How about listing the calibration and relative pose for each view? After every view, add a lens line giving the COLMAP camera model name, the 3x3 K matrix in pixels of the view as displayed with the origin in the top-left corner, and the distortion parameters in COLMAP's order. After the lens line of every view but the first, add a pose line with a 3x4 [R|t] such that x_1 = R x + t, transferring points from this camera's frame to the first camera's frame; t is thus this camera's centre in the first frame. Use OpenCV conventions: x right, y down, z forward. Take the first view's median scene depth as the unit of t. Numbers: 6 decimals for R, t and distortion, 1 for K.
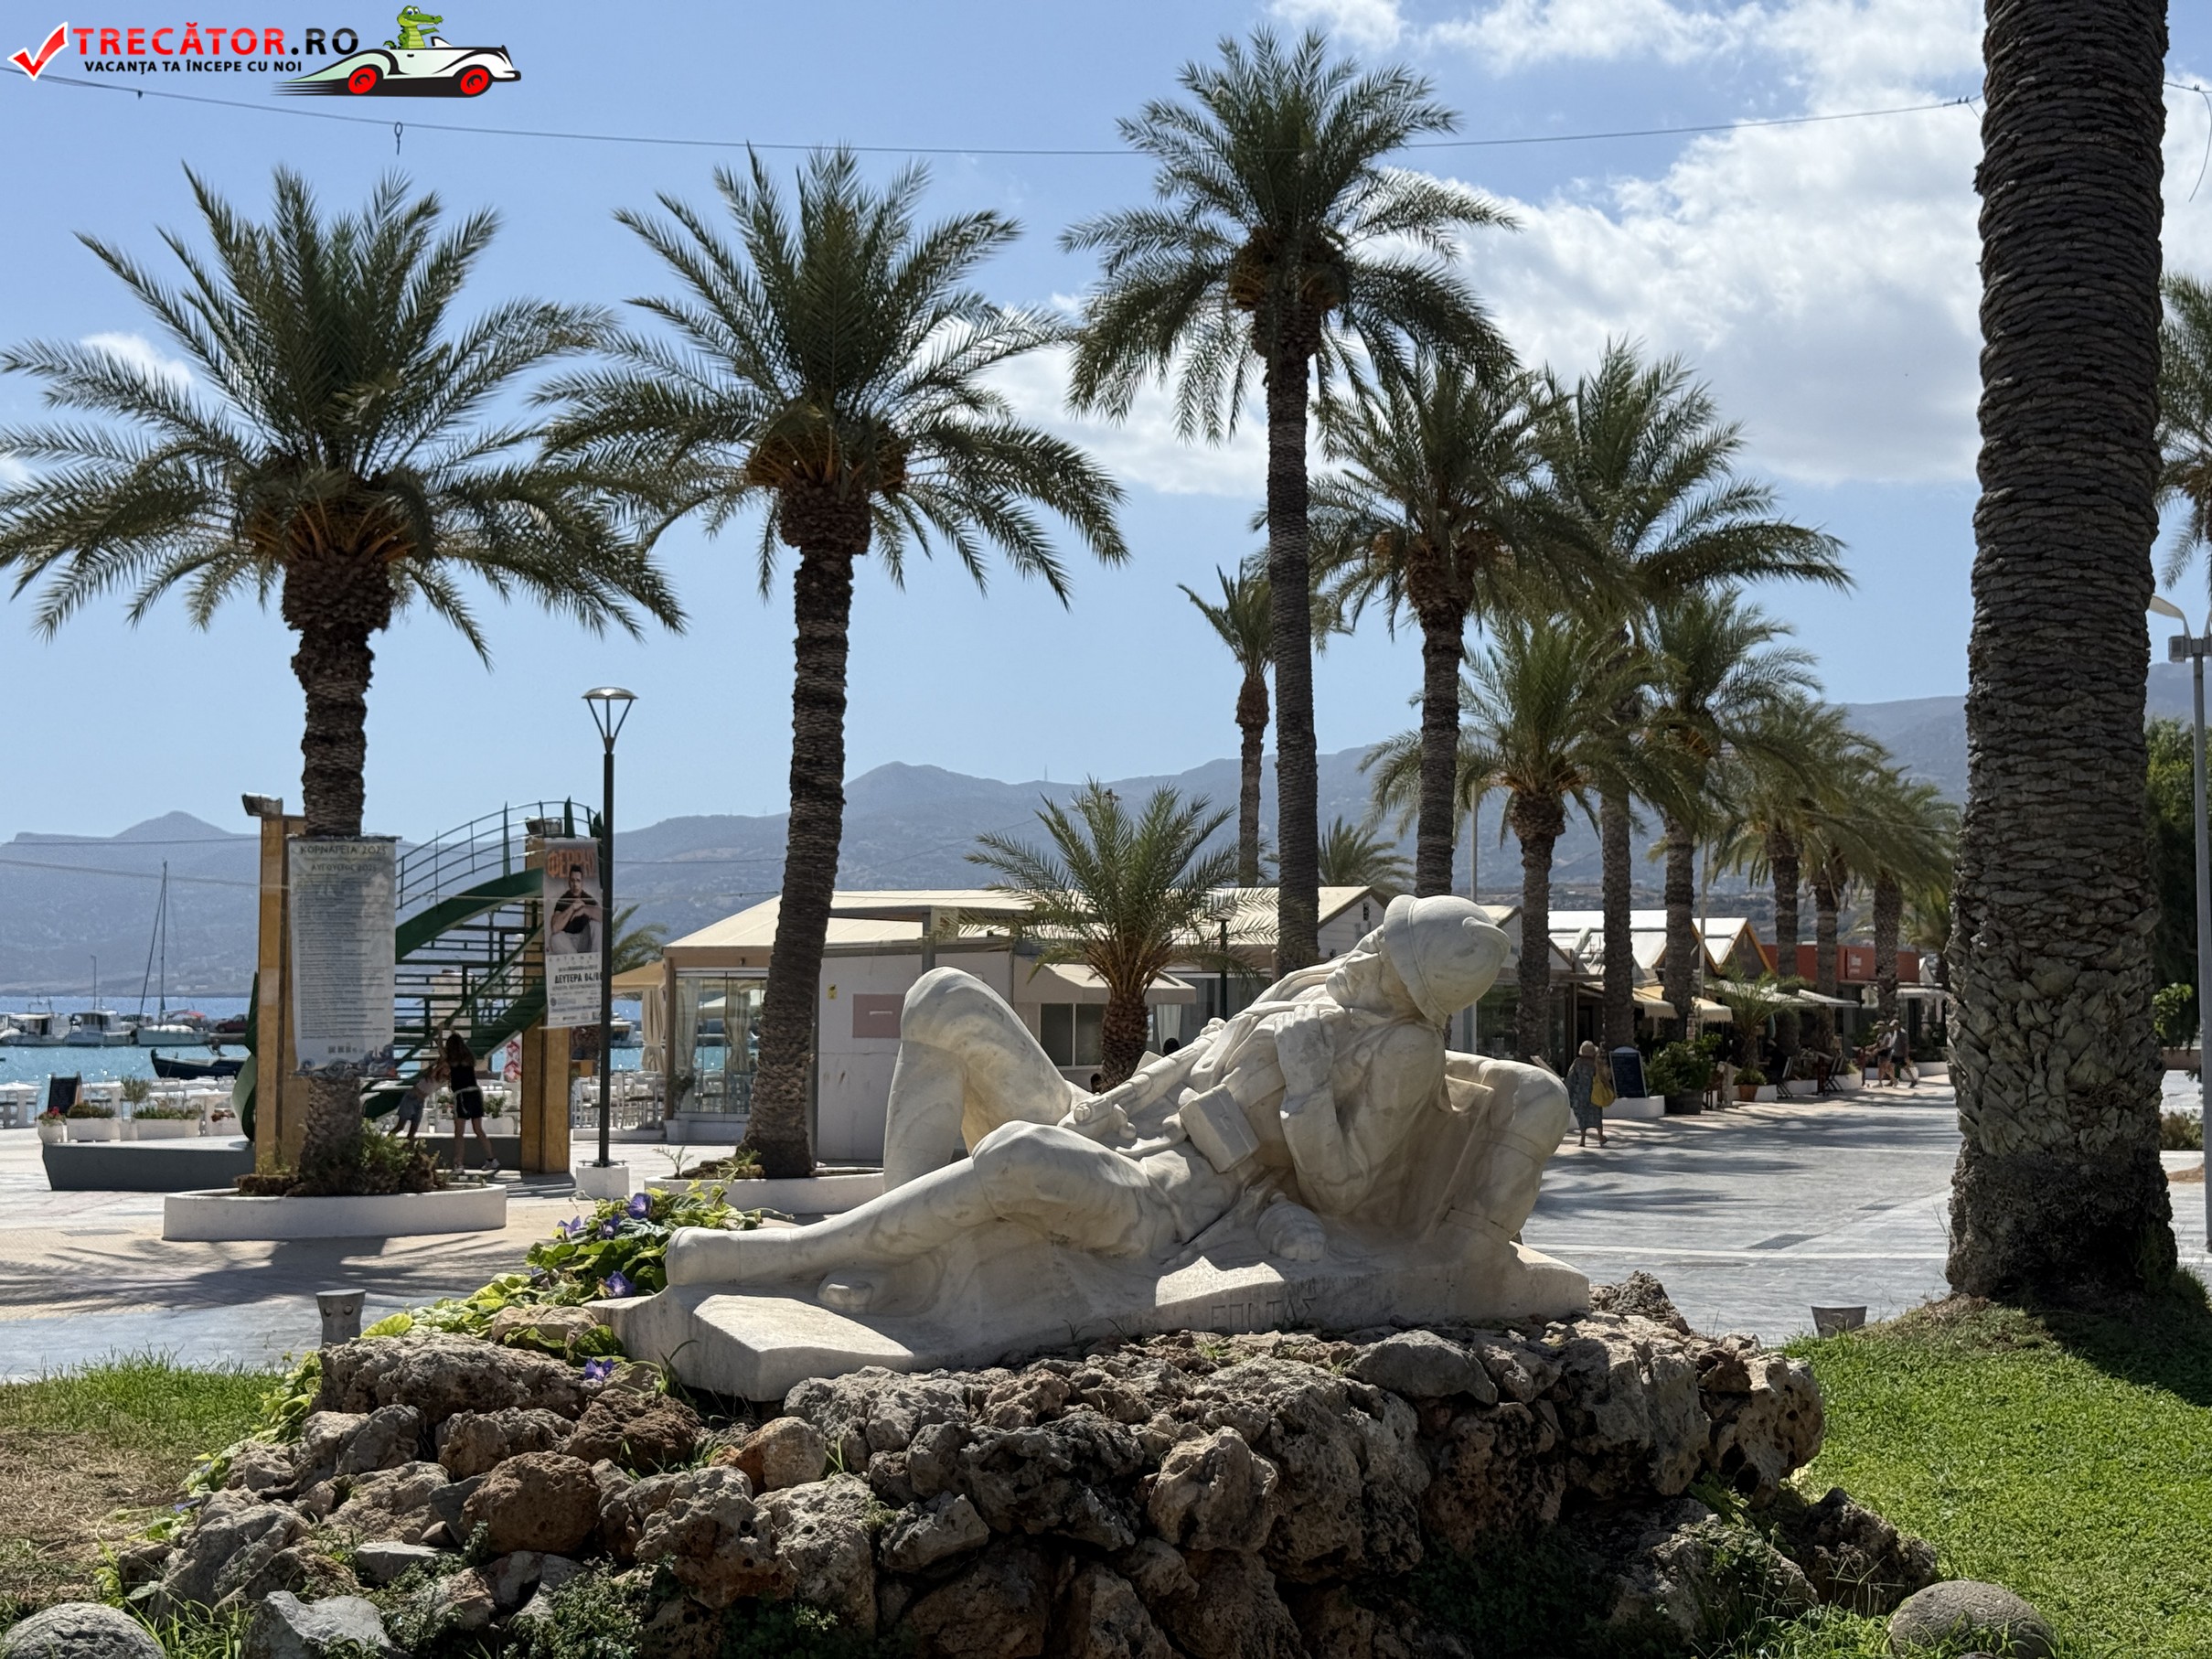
lens RADIAL K [[3104.0, 0, 1106.0], [0, 3104.0, 829.5], [0, 0, 1]] dist [0.167704, -0.004127]
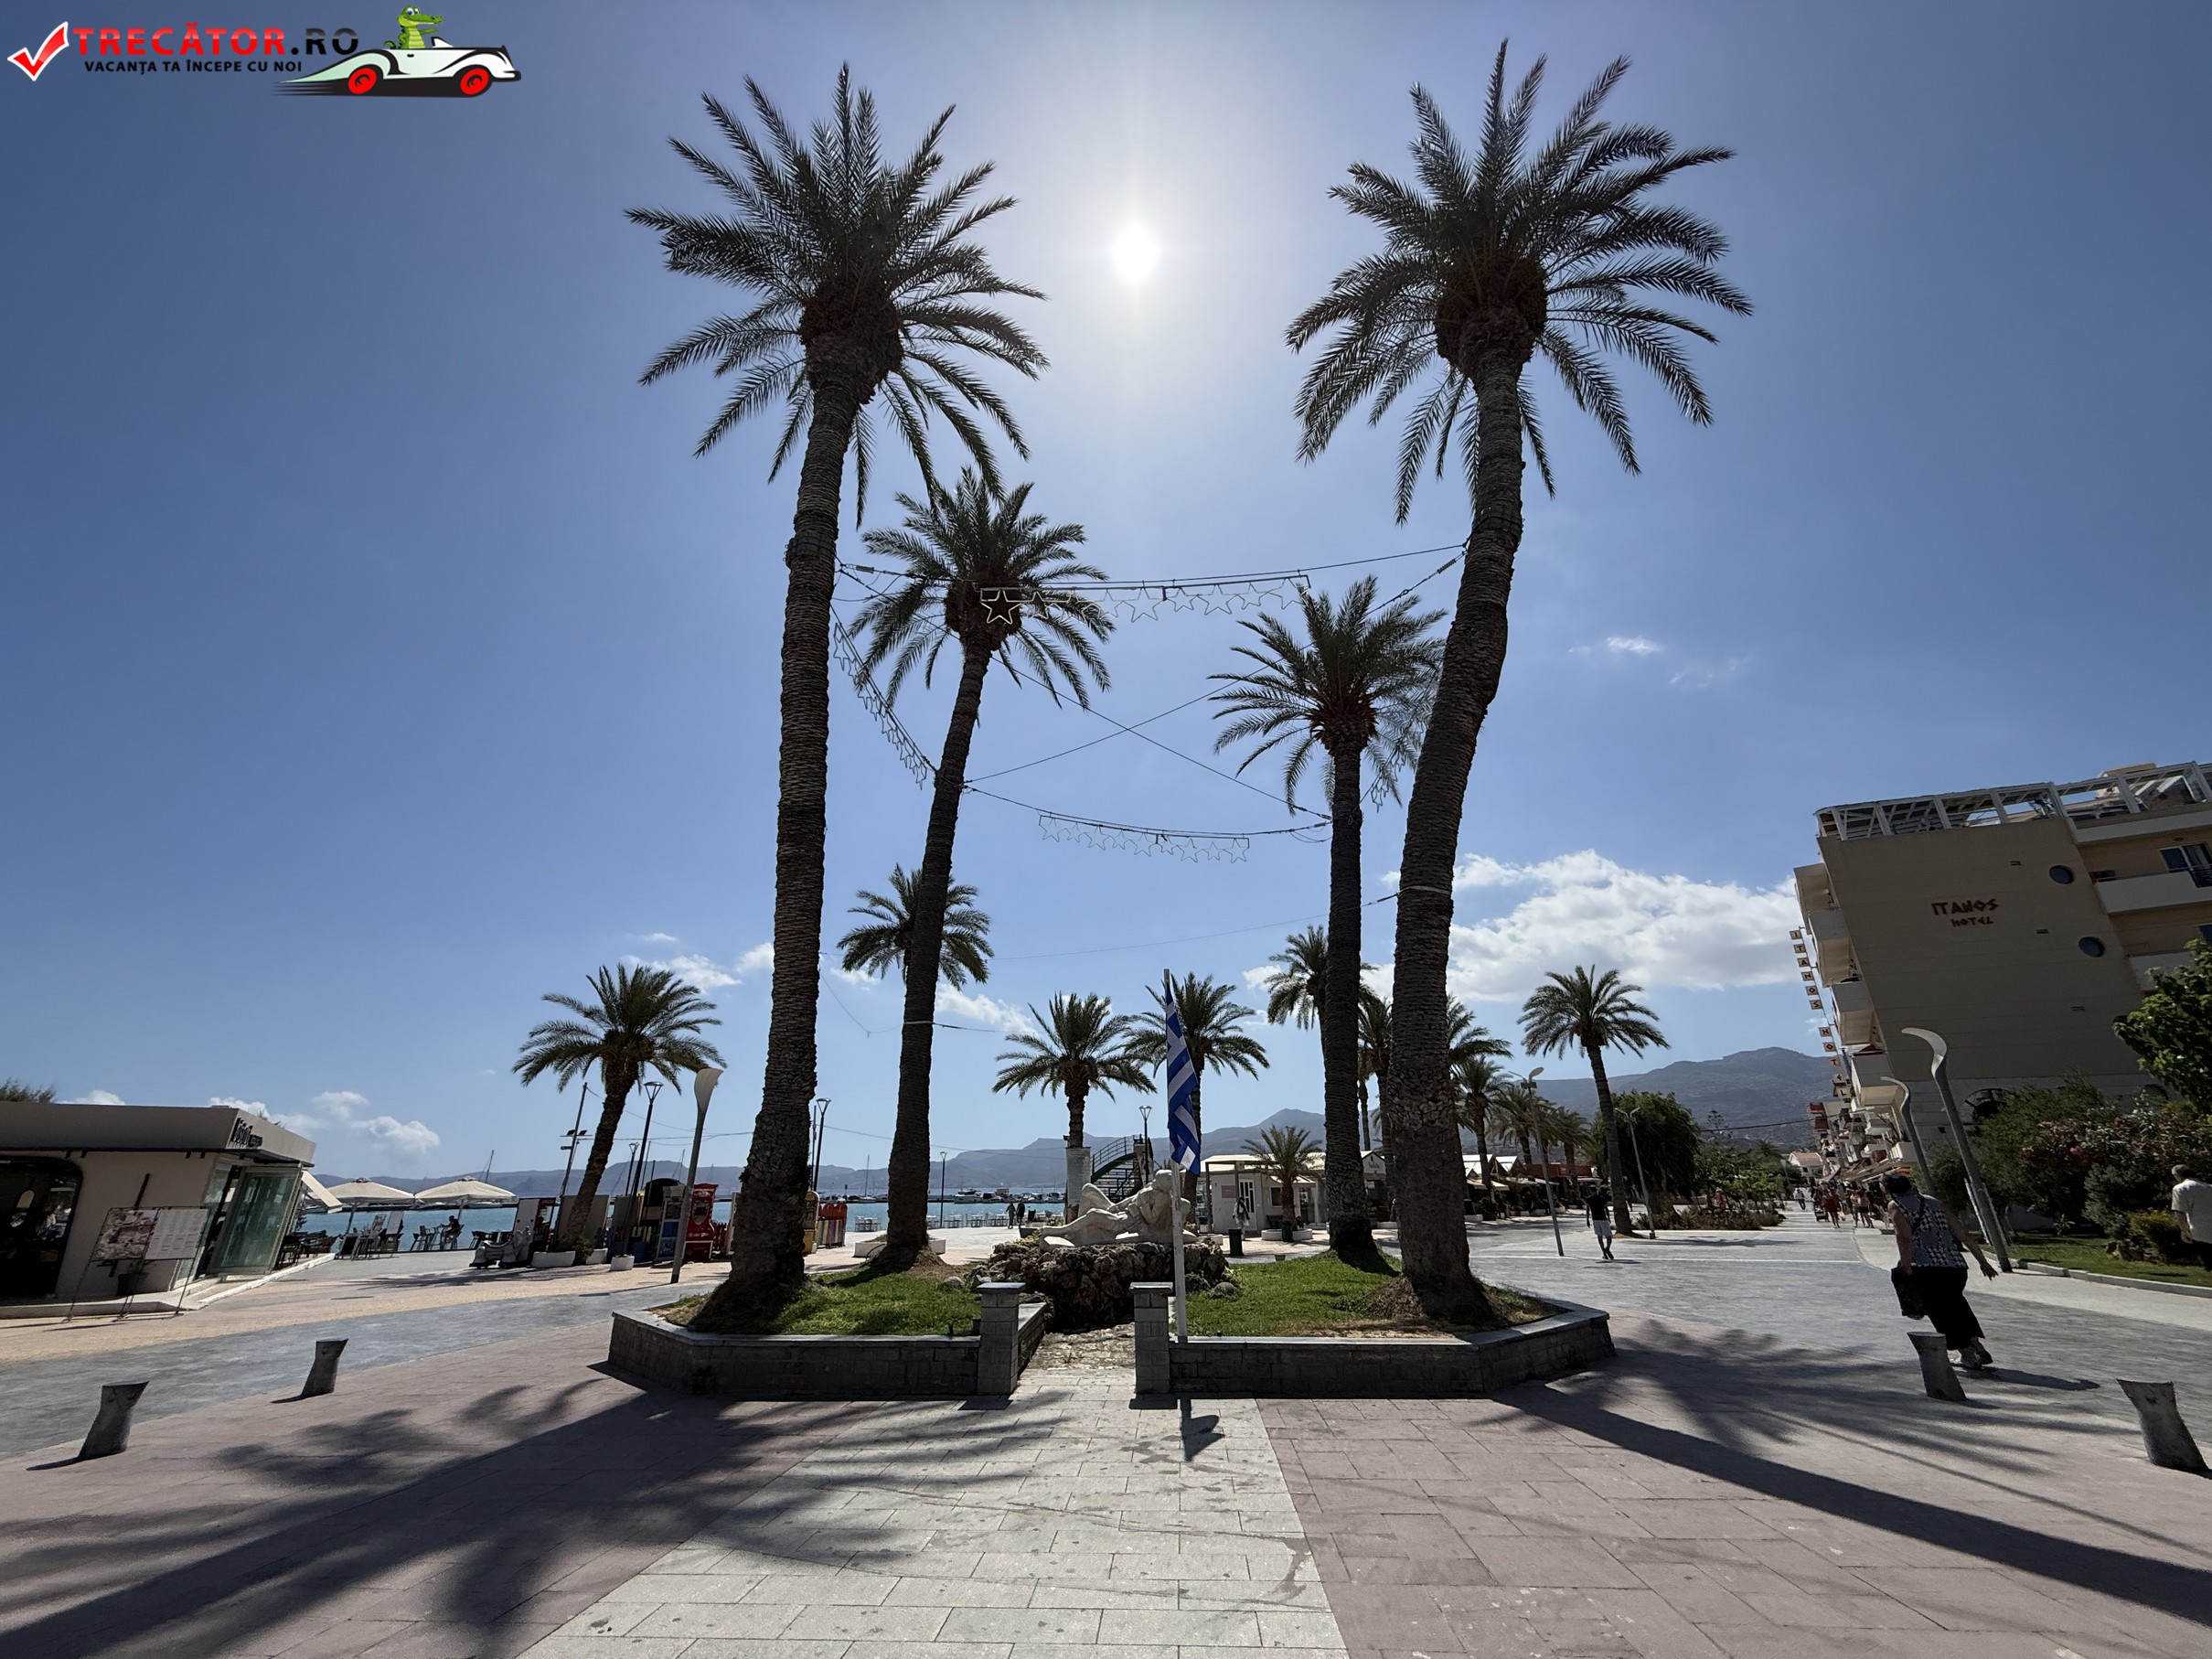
lens RADIAL K [[893.3, 0, 1106.0], [0, 893.3, 829.5], [0, 0, 1]] dist [0.001132, 0.000065]
pose [[0.964294, -0.110691, -0.240591, 0.109924], [0.027737, 0.945678, -0.323919, -0.009766], [0.263377, 0.305680, 0.914982, -0.193790]]
